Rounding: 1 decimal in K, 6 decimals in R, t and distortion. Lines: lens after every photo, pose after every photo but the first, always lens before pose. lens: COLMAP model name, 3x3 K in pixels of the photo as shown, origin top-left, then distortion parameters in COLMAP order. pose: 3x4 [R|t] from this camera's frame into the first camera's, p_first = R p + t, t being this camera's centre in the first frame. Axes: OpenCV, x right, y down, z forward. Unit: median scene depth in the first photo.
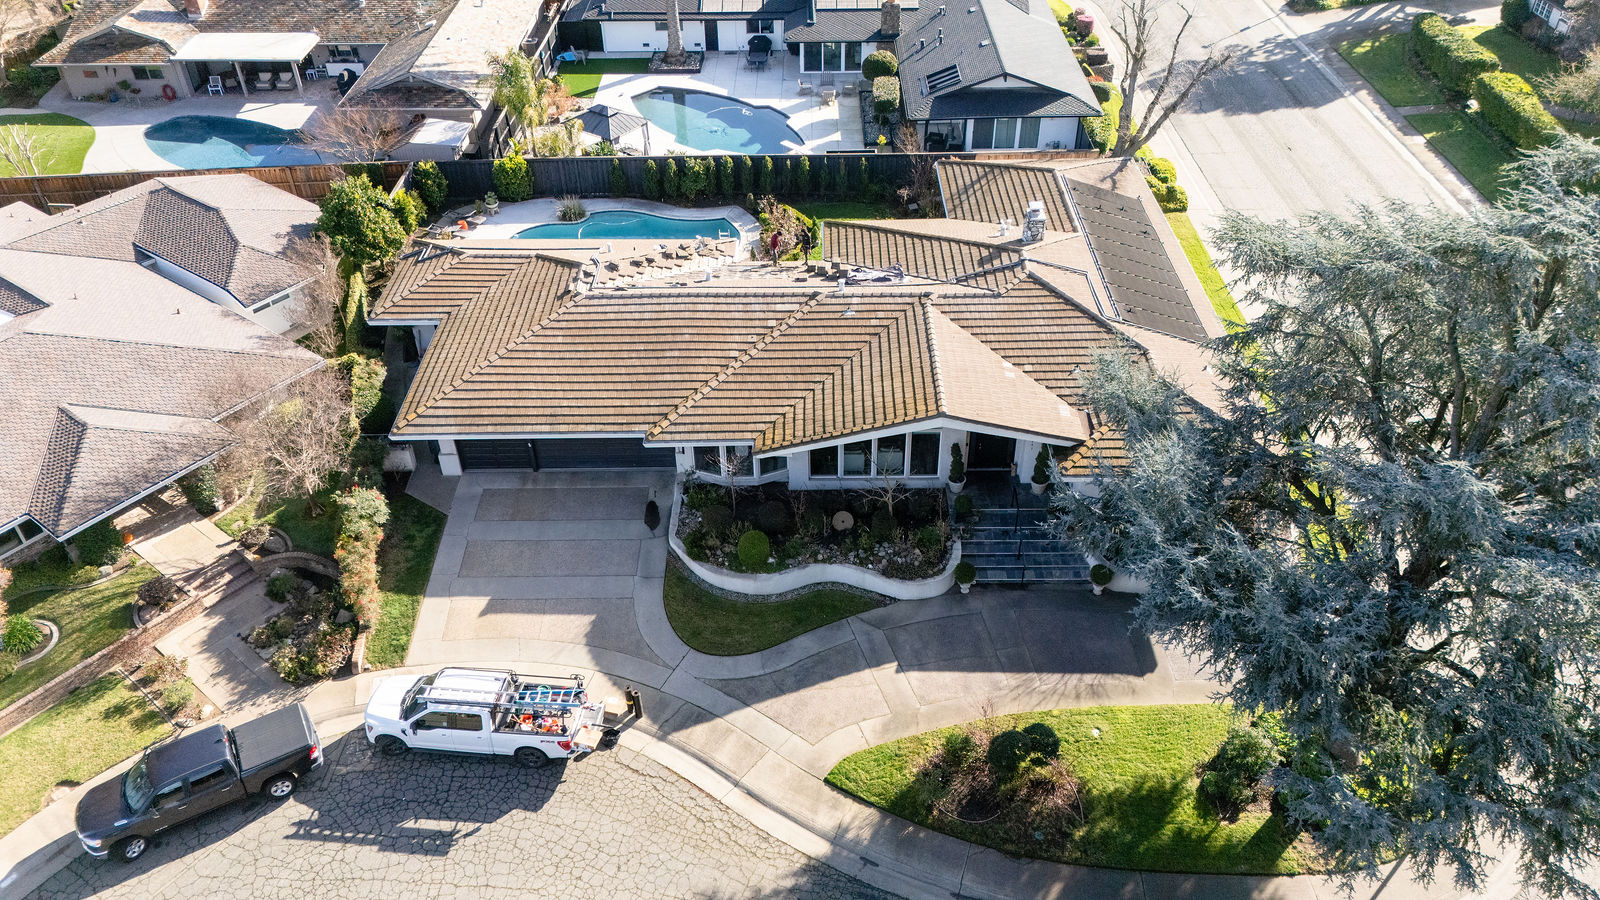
lens RADIAL K [[1170.5, 0, 806.5], [0, 1170.5, 451.8], [0, 0, 1]] dist [0.071826, -0.098262]
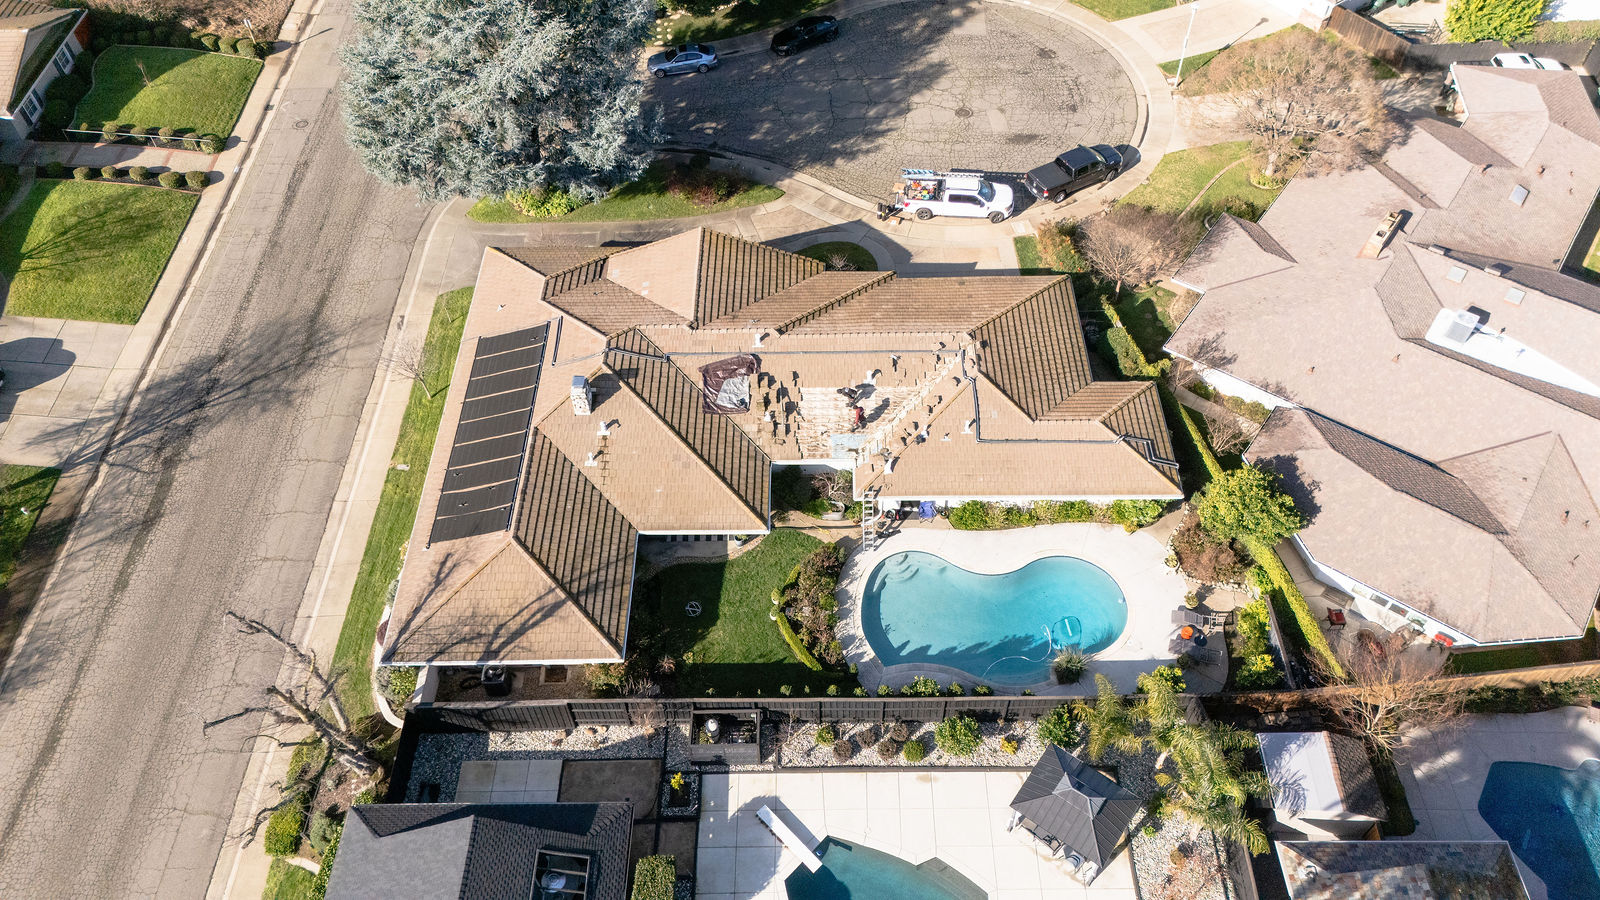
lens RADIAL K [[1181.2, 0, 800.0], [0, 1181.2, 450.0], [0, 0, 1]] dist [0.067531, -0.079151]
pose [[-0.999707, 0.011818, 0.021102, -0.038075], [0.021437, 0.028927, 0.999352, -1.350647], [0.011200, 0.999512, -0.029172, 1.124189]]
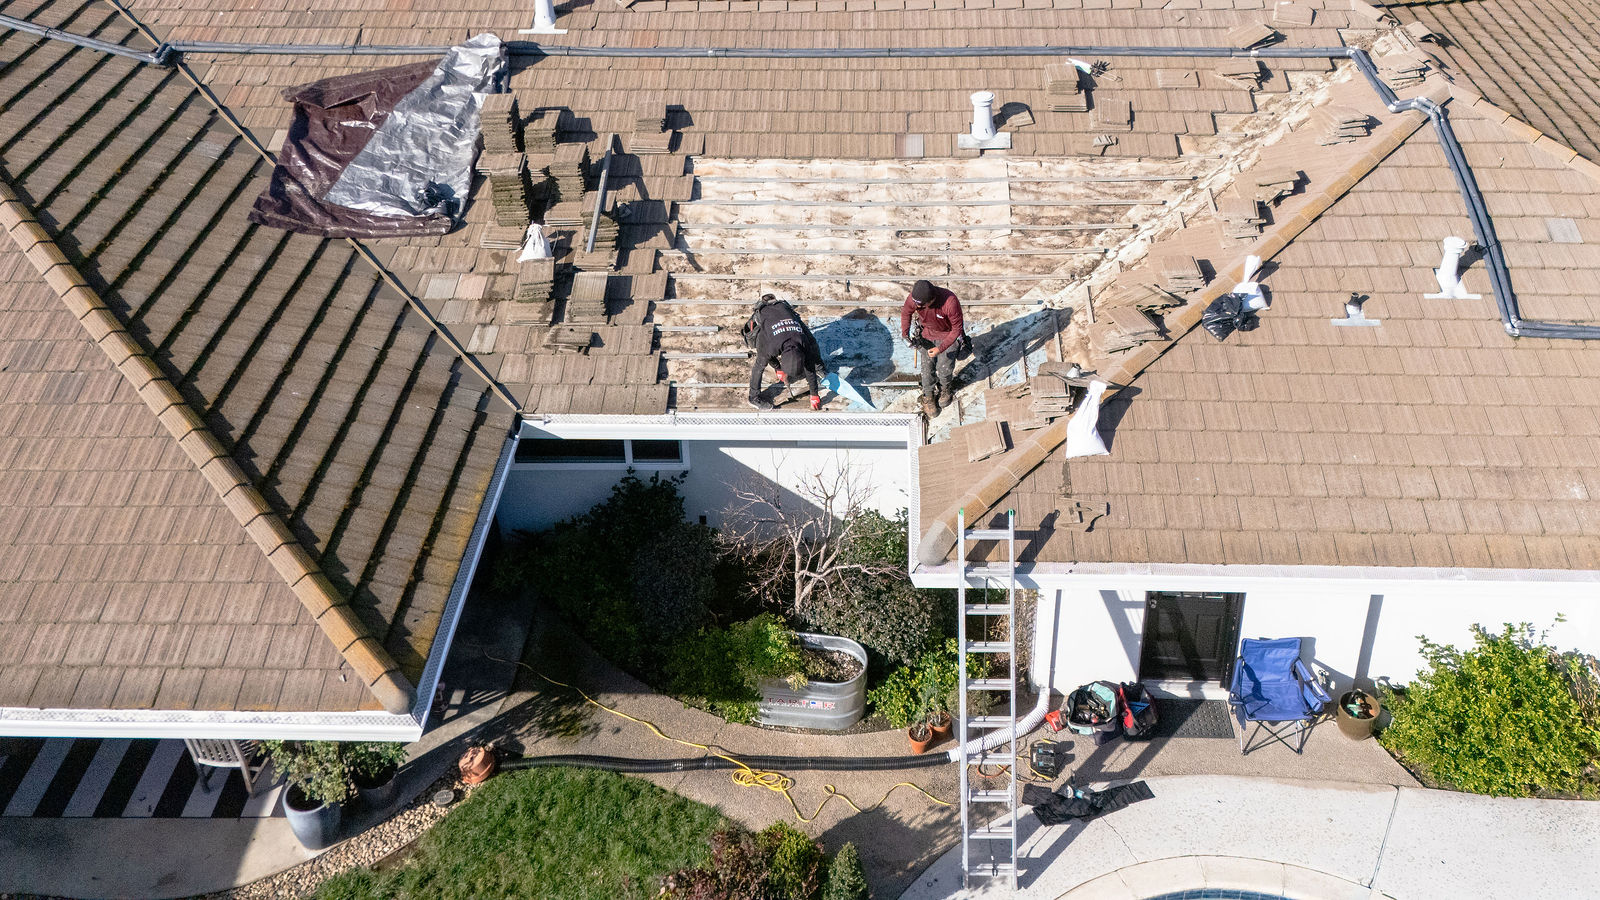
lens RADIAL K [[1595.9, 0, 836.0], [0, 1595.9, 282.4], [0, 0, 1]] dist [0.050665, -0.040728]
pose [[-0.999489, -0.001740, 0.031910, -0.060962], [0.028801, 0.383645, 0.923031, -0.496618], [-0.013848, 0.923479, -0.383399, 1.201855]]
